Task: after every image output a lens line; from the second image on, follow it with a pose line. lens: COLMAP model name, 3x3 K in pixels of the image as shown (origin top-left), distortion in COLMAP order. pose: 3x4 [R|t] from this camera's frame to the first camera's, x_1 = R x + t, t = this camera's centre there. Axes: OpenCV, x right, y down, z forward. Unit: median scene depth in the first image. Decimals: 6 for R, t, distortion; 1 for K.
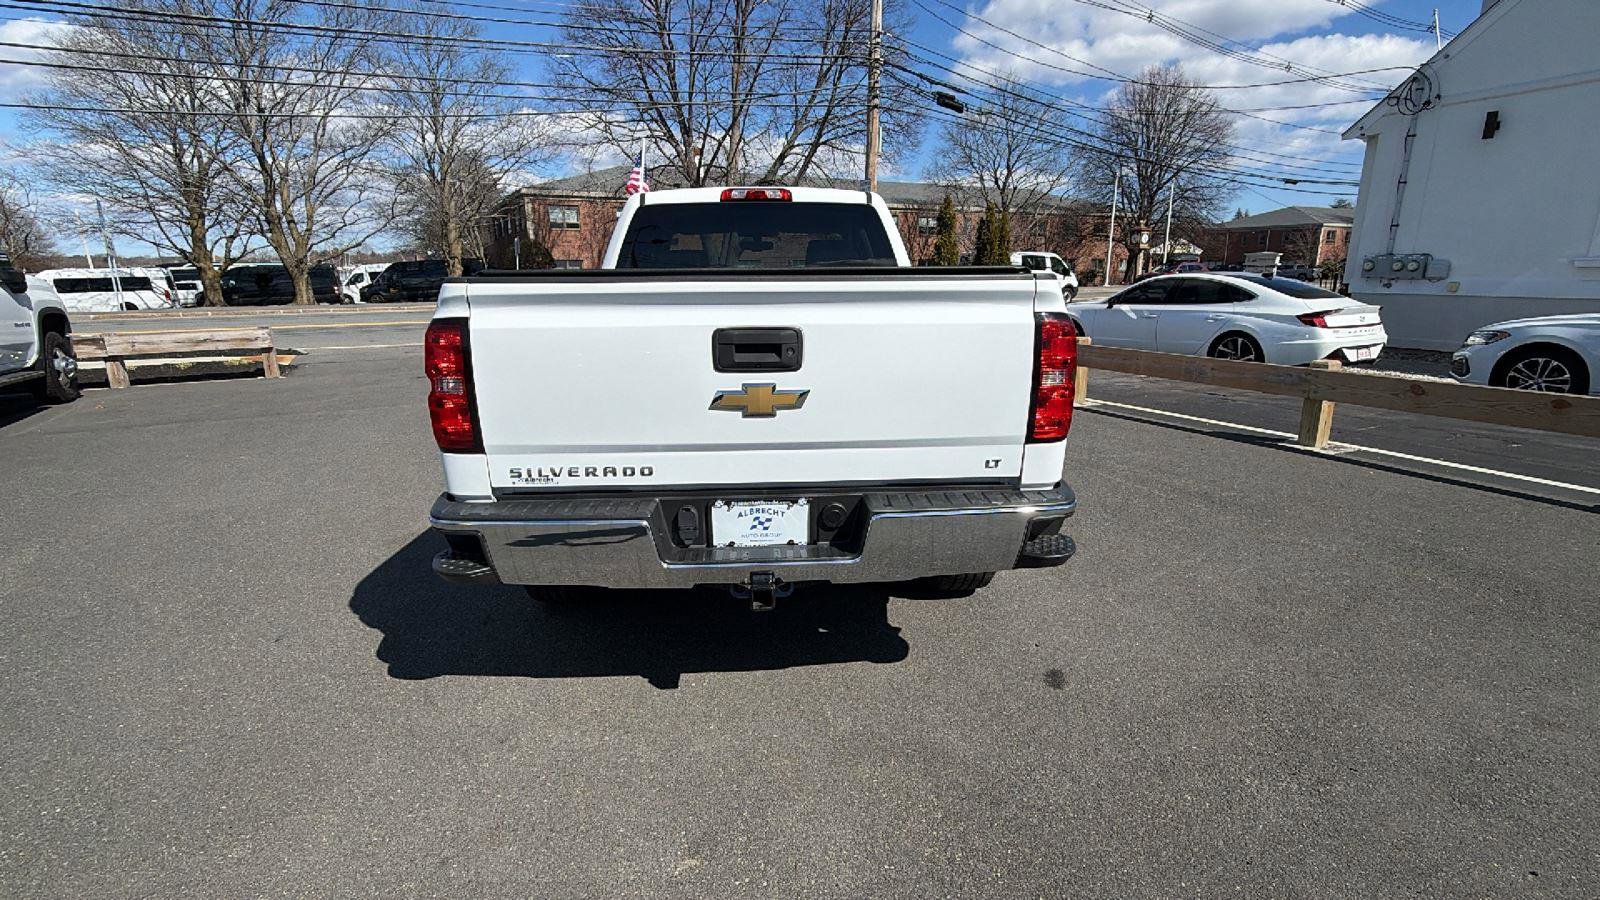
lens RADIAL K [[728.7, 0, 801.7], [0, 728.7, 449.6], [0, 0, 1]] dist [0.000366, -0.000884]
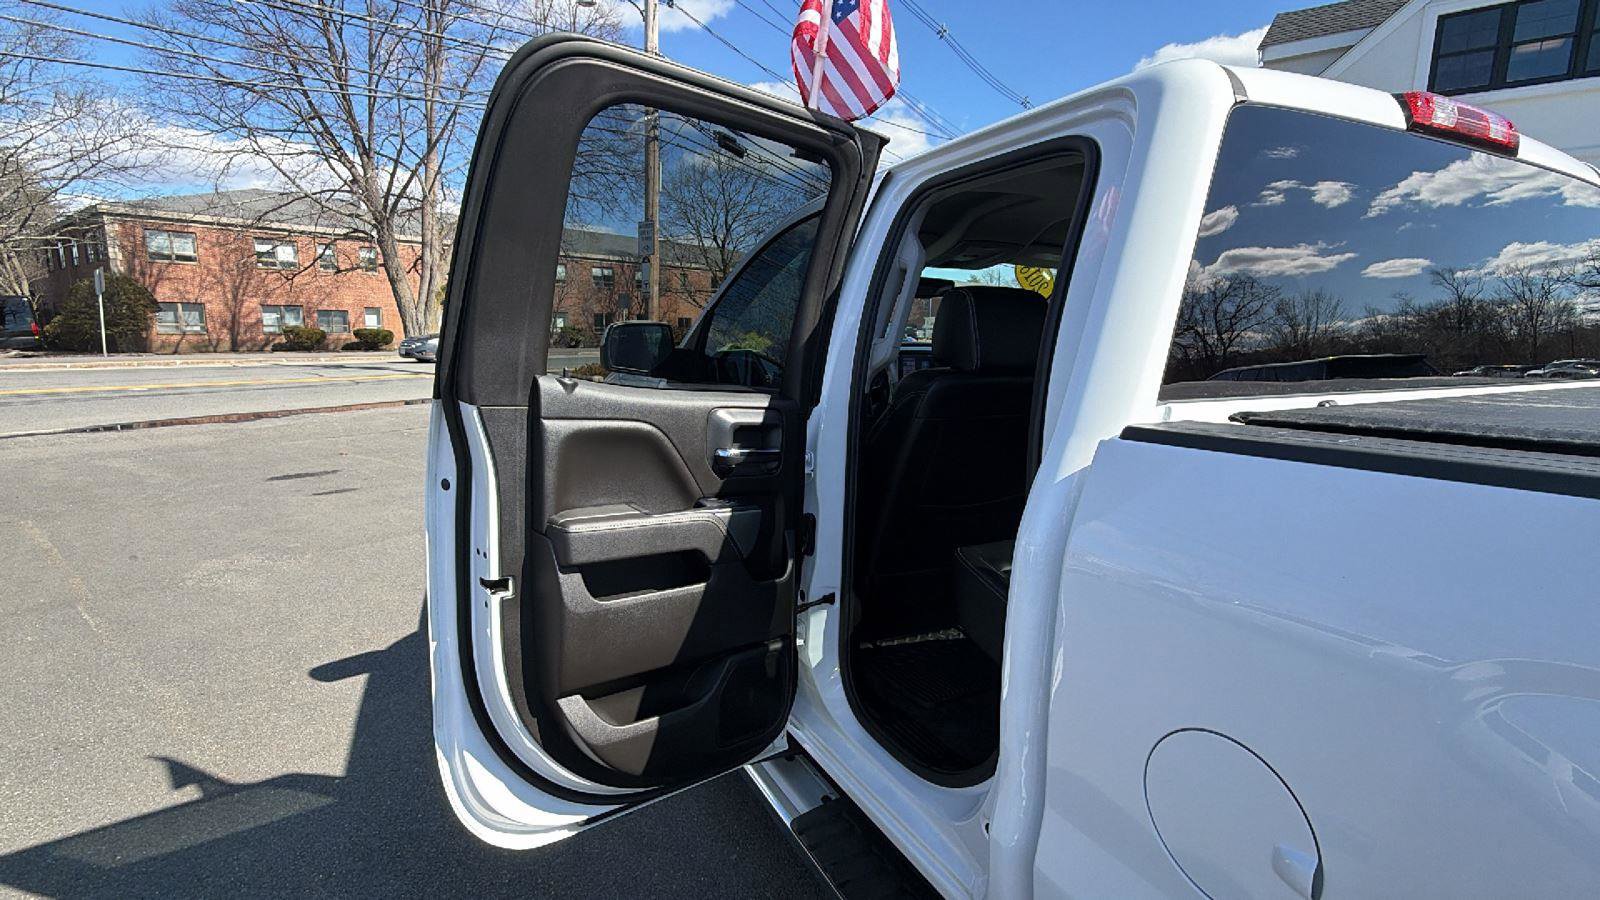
lens RADIAL K [[728.7, 0, 801.7], [0, 728.7, 449.6], [0, 0, 1]] dist [0.000366, -0.000884]
pose [[0.916234, -0.046650, 0.397919, -0.063684], [0.075277, 0.995554, -0.056617, -0.029409], [-0.393508, 0.081829, 0.915672, 0.116032]]
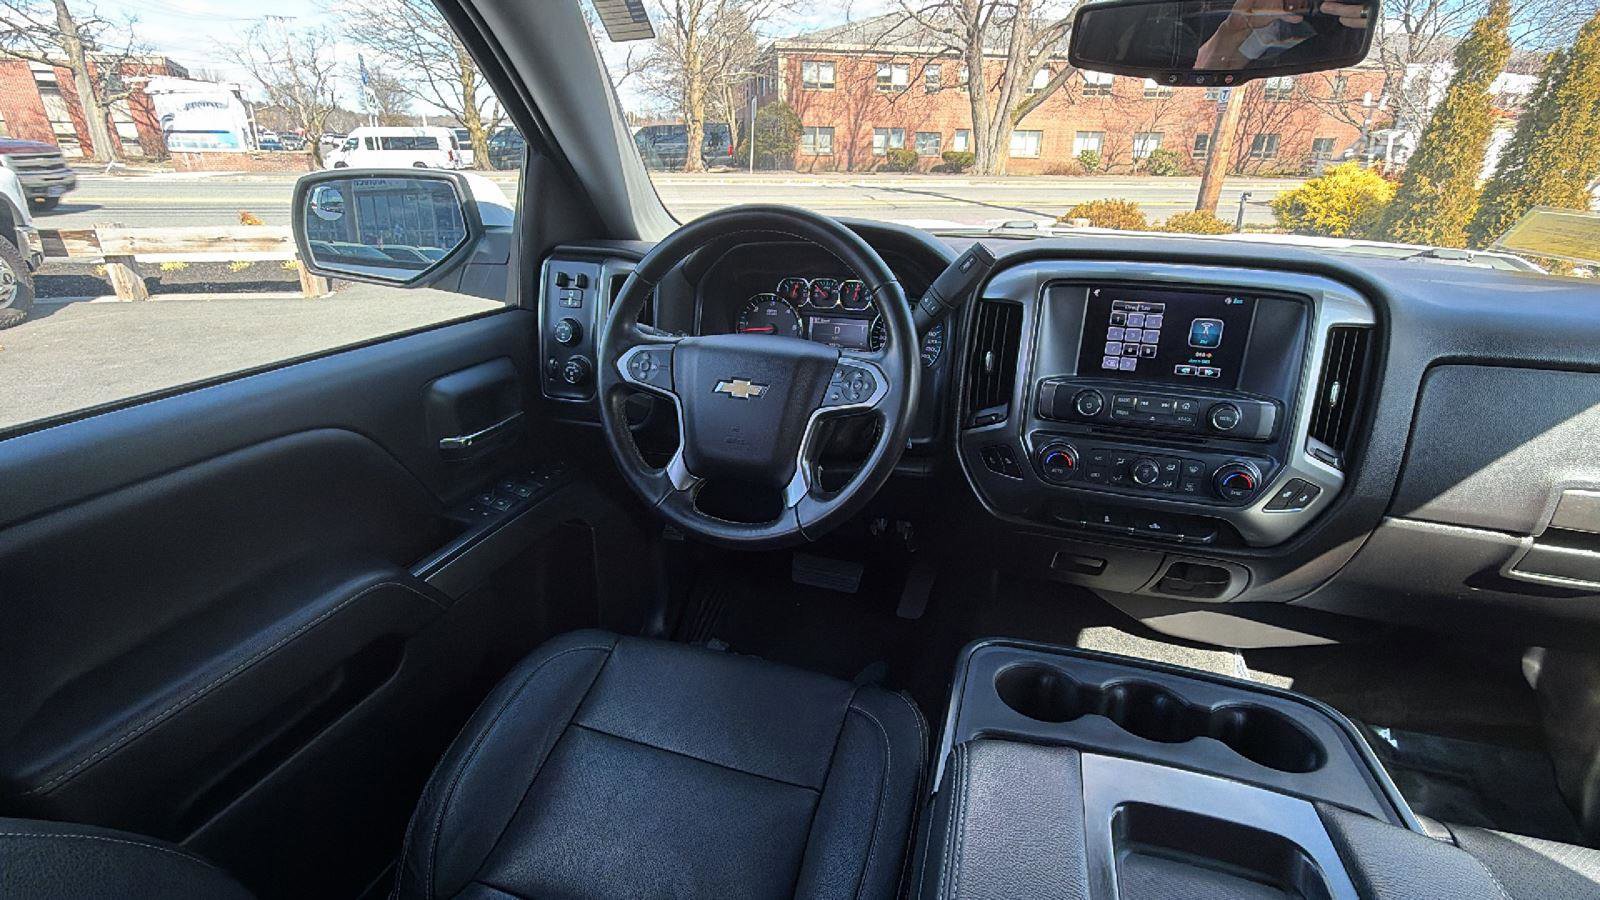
lens RADIAL K [[728.7, 0, 801.7], [0, 728.7, 449.6], [0, 0, 1]] dist [0.000366, -0.000884]
pose [[0.941081, 0.151511, -0.302343, -0.015095], [-0.101236, 0.979241, 0.175608, -0.043695], [0.322673, -0.134653, 0.936884, 0.165041]]
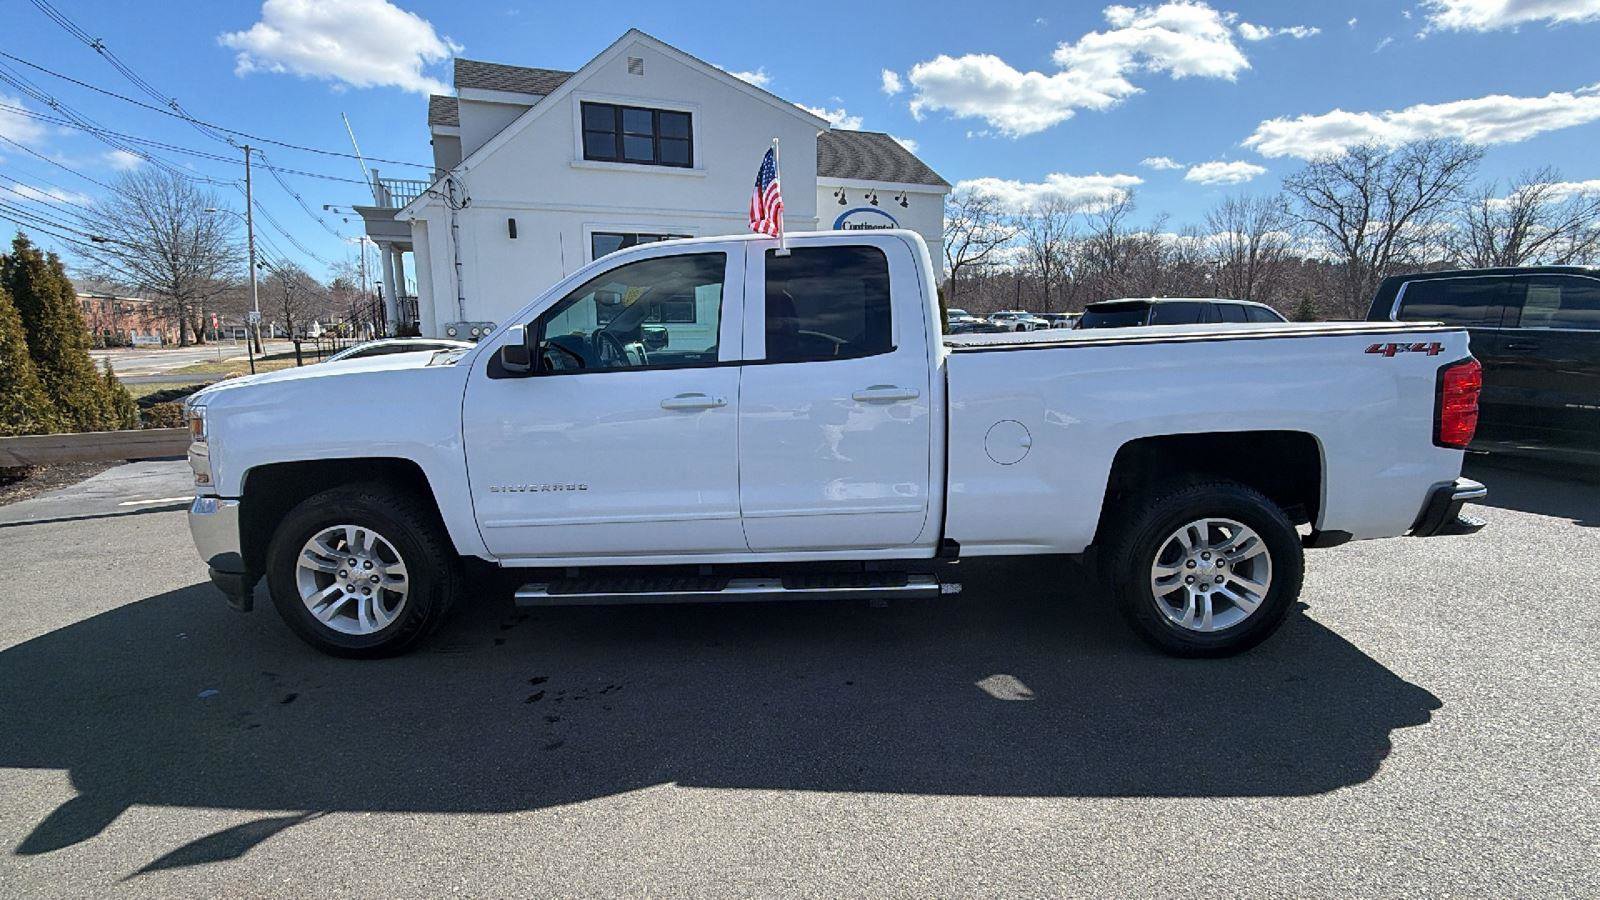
lens RADIAL K [[728.7, 0, 801.7], [0, 728.7, 449.6], [0, 0, 1]] dist [0.000366, -0.000884]
pose [[0.086149, -0.160220, 0.983315, -0.144120], [0.249717, 0.958950, 0.134372, -0.036677], [-0.964479, 0.233975, 0.122622, 0.149712]]
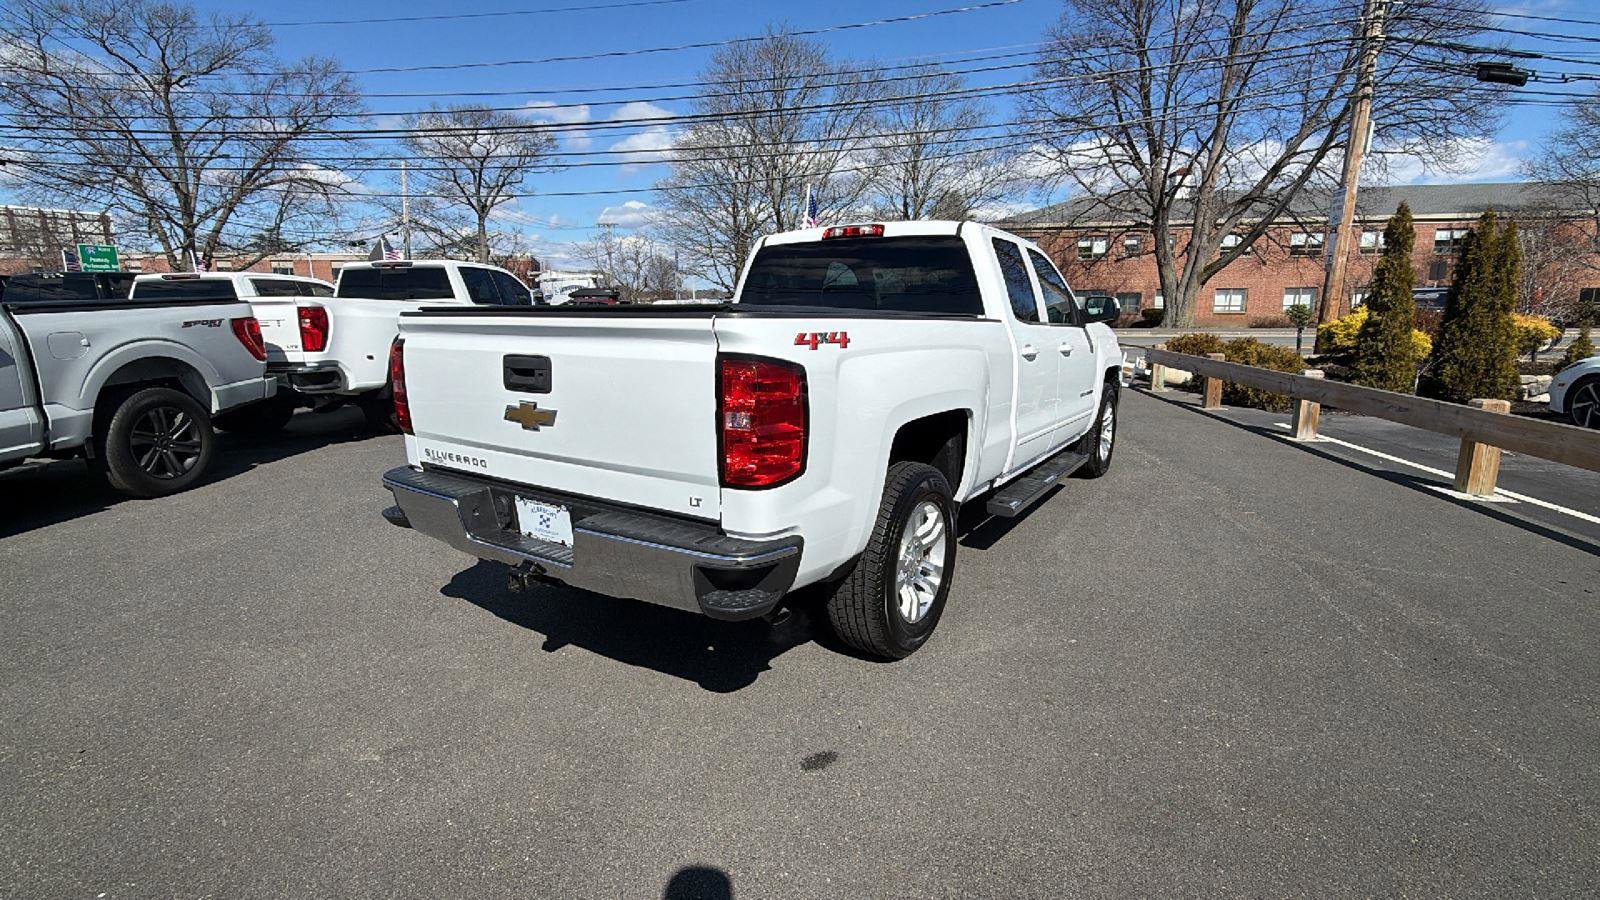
lens RADIAL K [[728.7, 0, 801.7], [0, 728.7, 449.6], [0, 0, 1]] dist [0.000366, -0.000884]
pose [[0.808212, 0.116947, -0.577163, 0.069989], [-0.139524, 0.990205, 0.005262, -0.005687], [0.572125, 0.076275, 0.816612, 0.019976]]
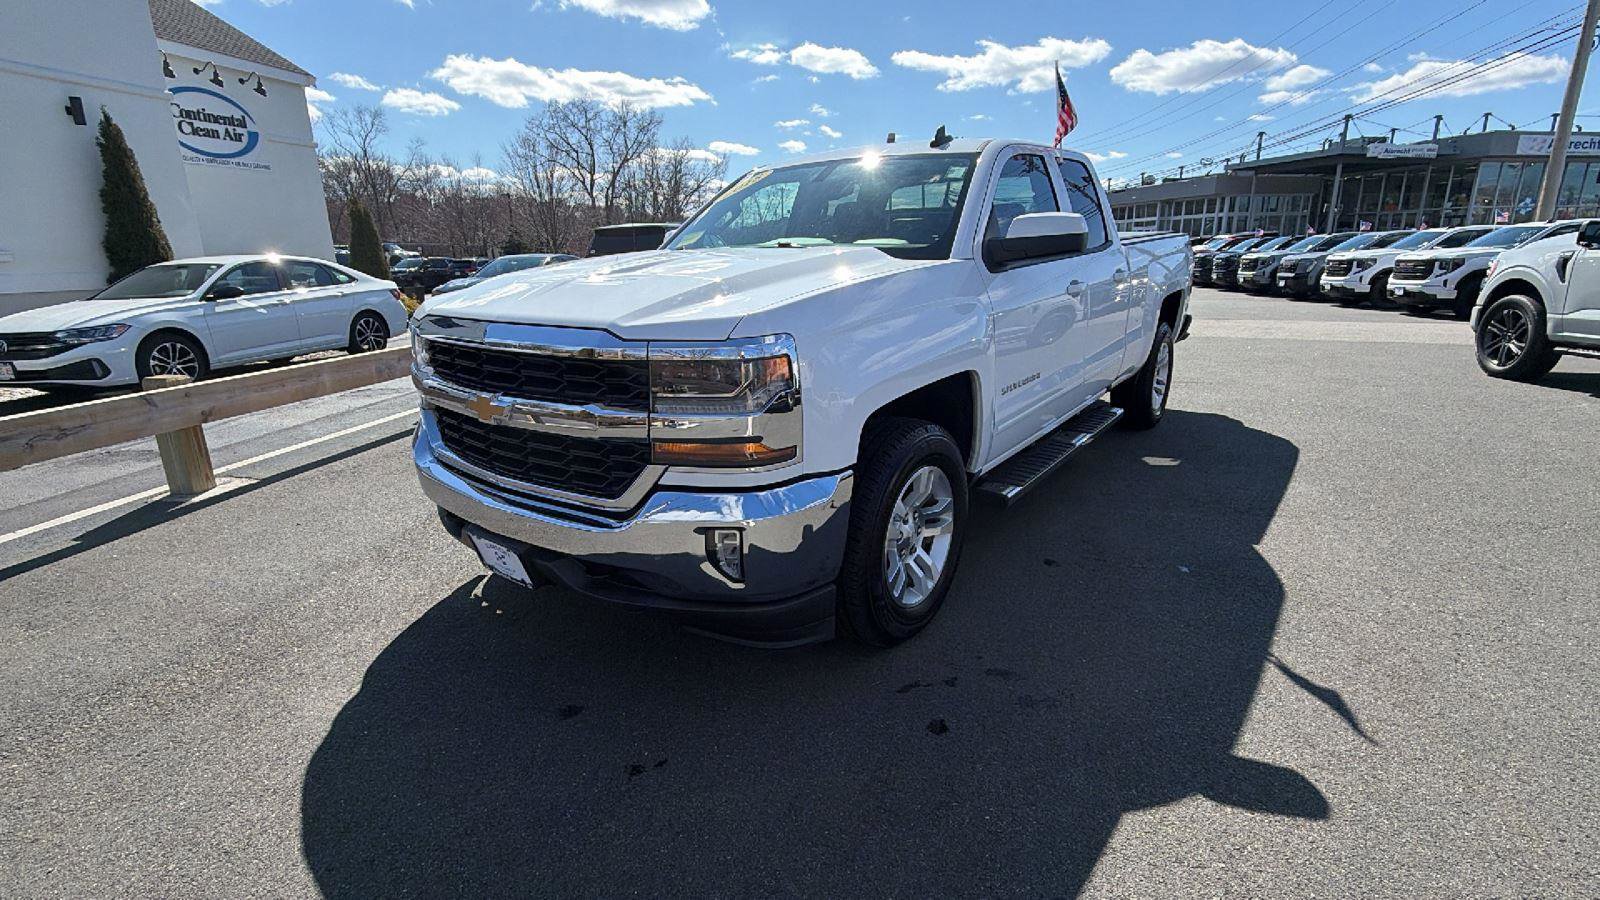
lens RADIAL K [[728.7, 0, 801.7], [0, 728.7, 449.6], [0, 0, 1]] dist [0.000366, -0.000884]
pose [[-0.763031, -0.151872, 0.628266, -0.088048], [0.177732, 0.885236, 0.429846, -0.069208], [-0.621446, 0.439649, -0.648470, 0.292981]]
